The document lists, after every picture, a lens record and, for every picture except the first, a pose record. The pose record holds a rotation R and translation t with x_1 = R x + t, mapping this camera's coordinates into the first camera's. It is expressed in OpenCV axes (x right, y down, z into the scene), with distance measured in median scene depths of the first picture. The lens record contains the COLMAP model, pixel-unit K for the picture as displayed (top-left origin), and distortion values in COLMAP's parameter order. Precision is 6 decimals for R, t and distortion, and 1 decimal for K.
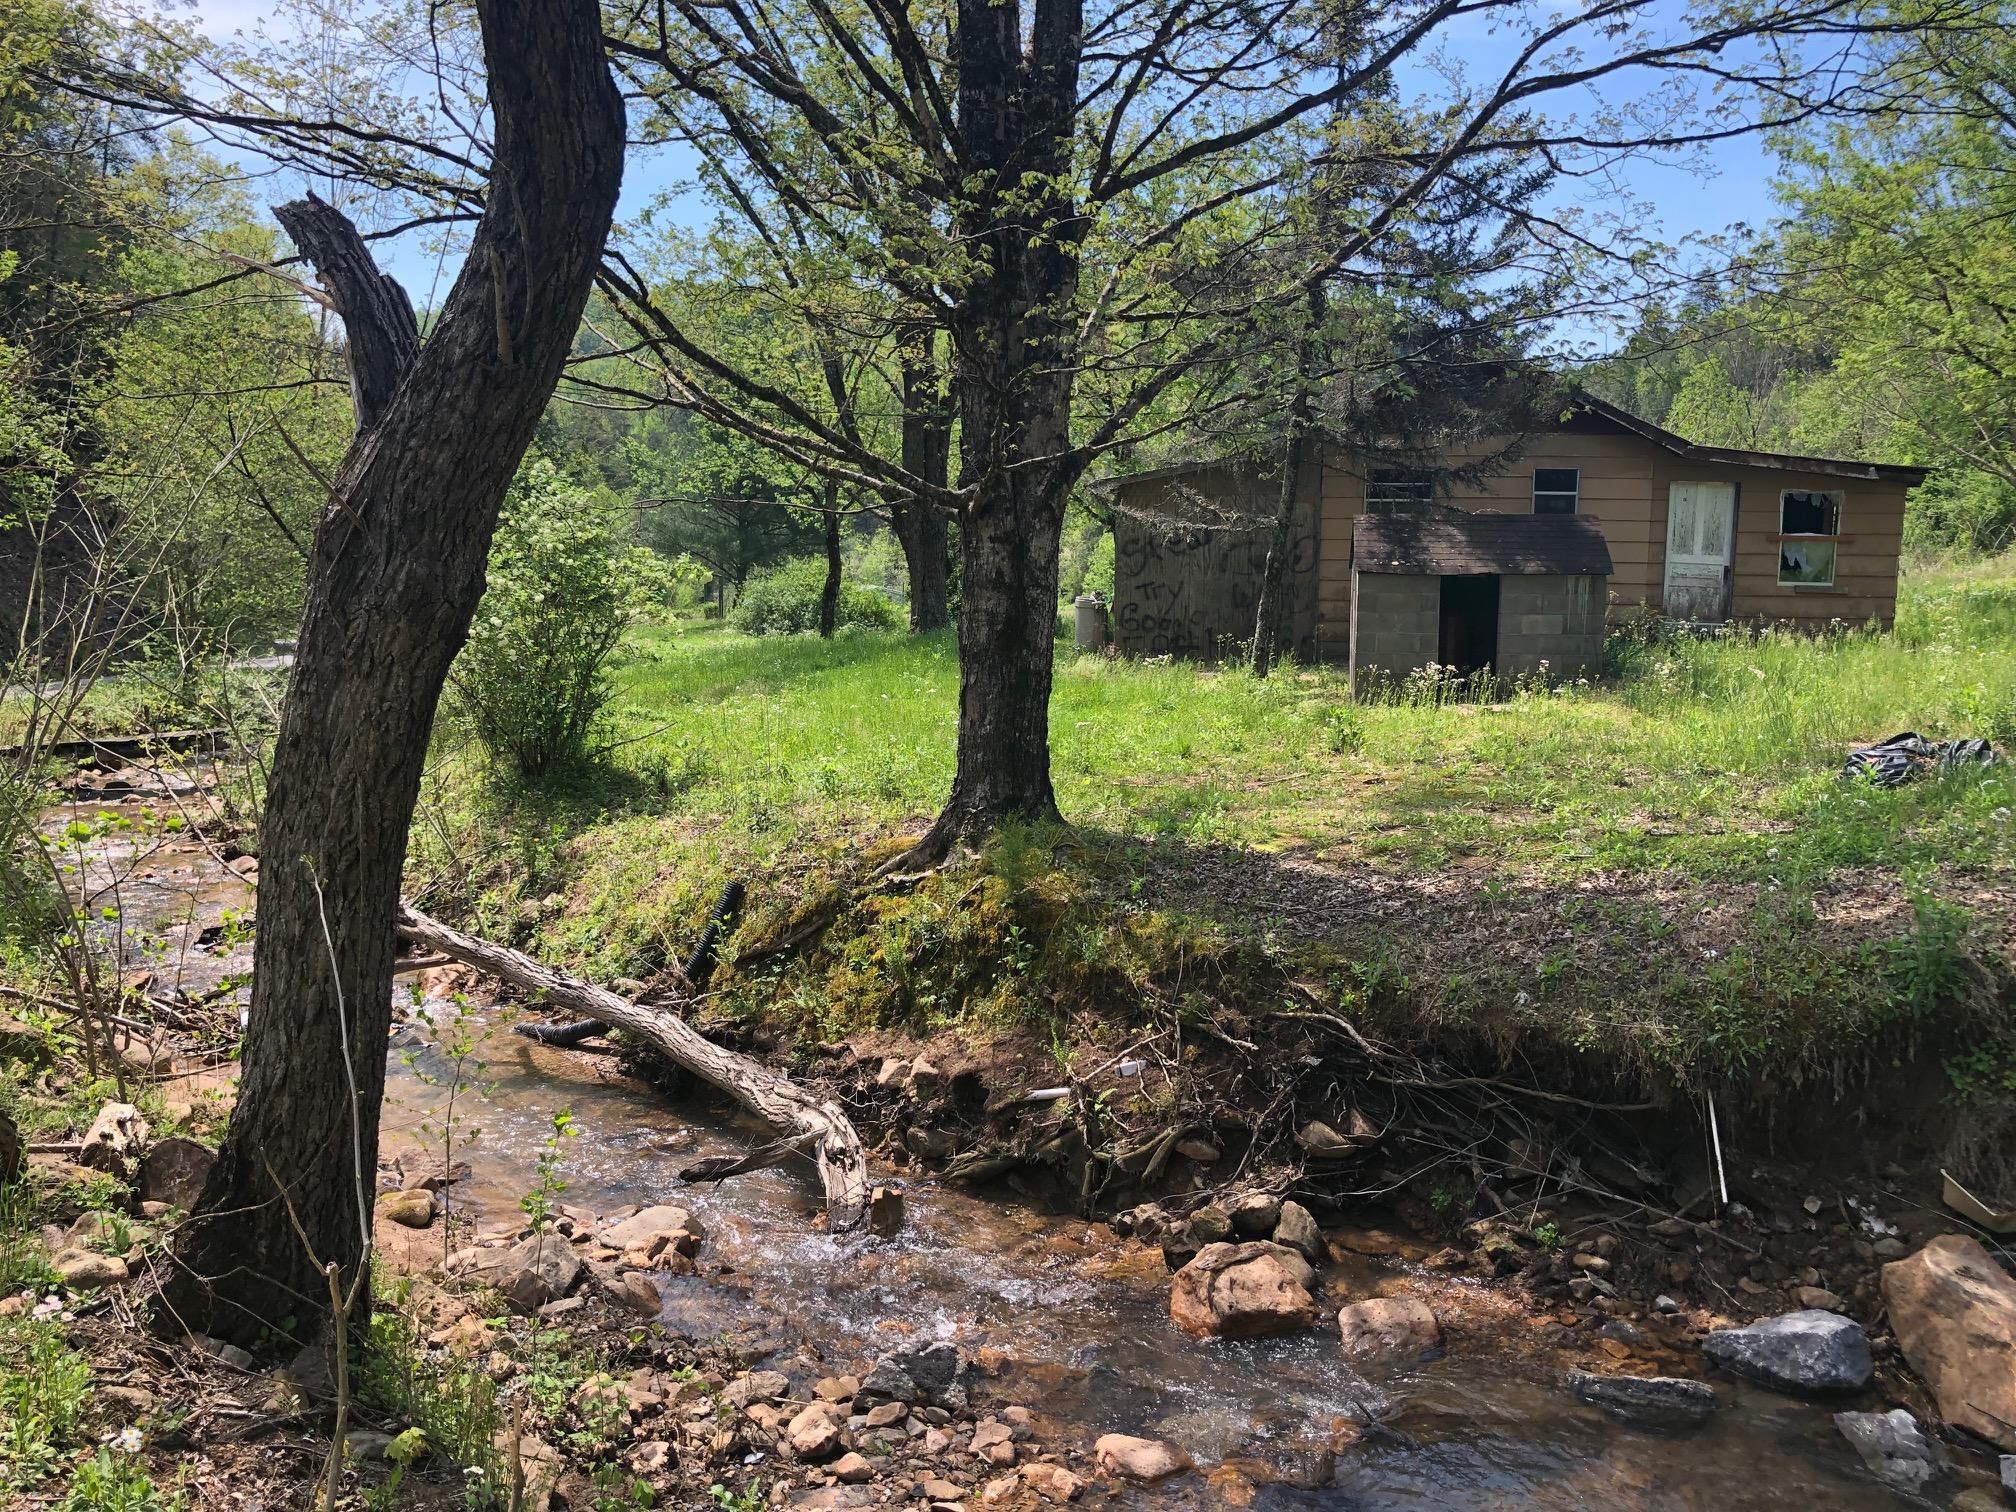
lens RADIAL K [[1693.0, 0, 1010.4], [0, 1693.0, 765.7], [0, 0, 1]] dist [0.080445, -0.006066]
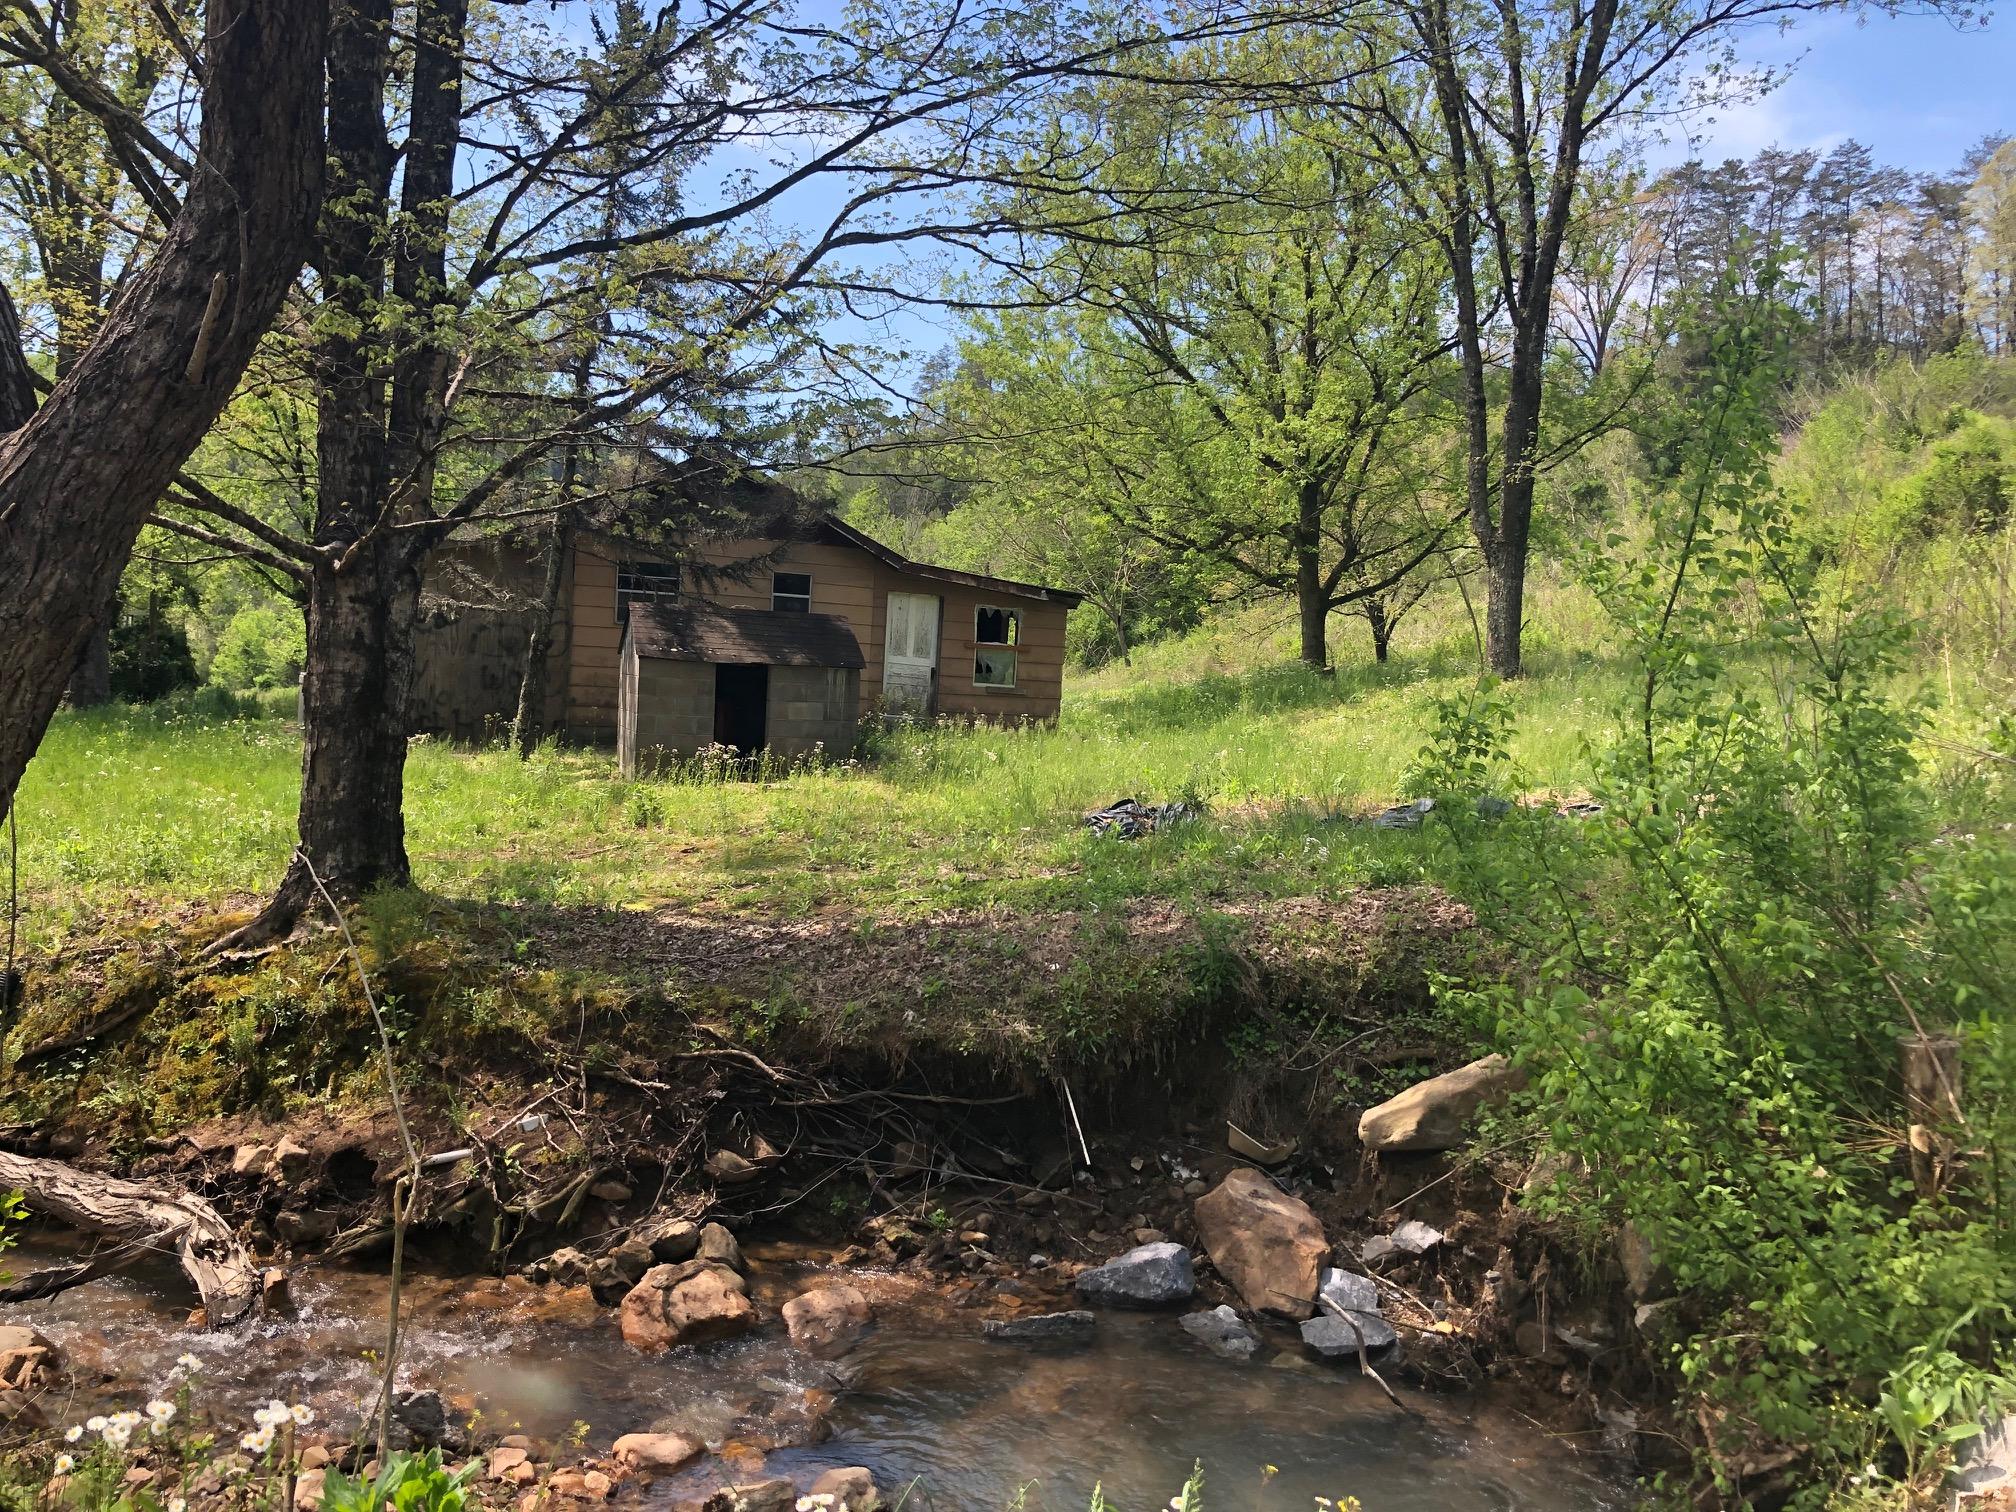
lens RADIAL K [[1640.6, 0, 1008.0], [0, 1640.6, 756.0], [0, 0, 1]] dist [0.185202, -0.244578]
pose [[0.900254, 0.006518, 0.435316, -0.106174], [0.018481, 0.998414, -0.053169, 0.016266], [-0.434973, 0.055911, 0.898706, -0.038787]]
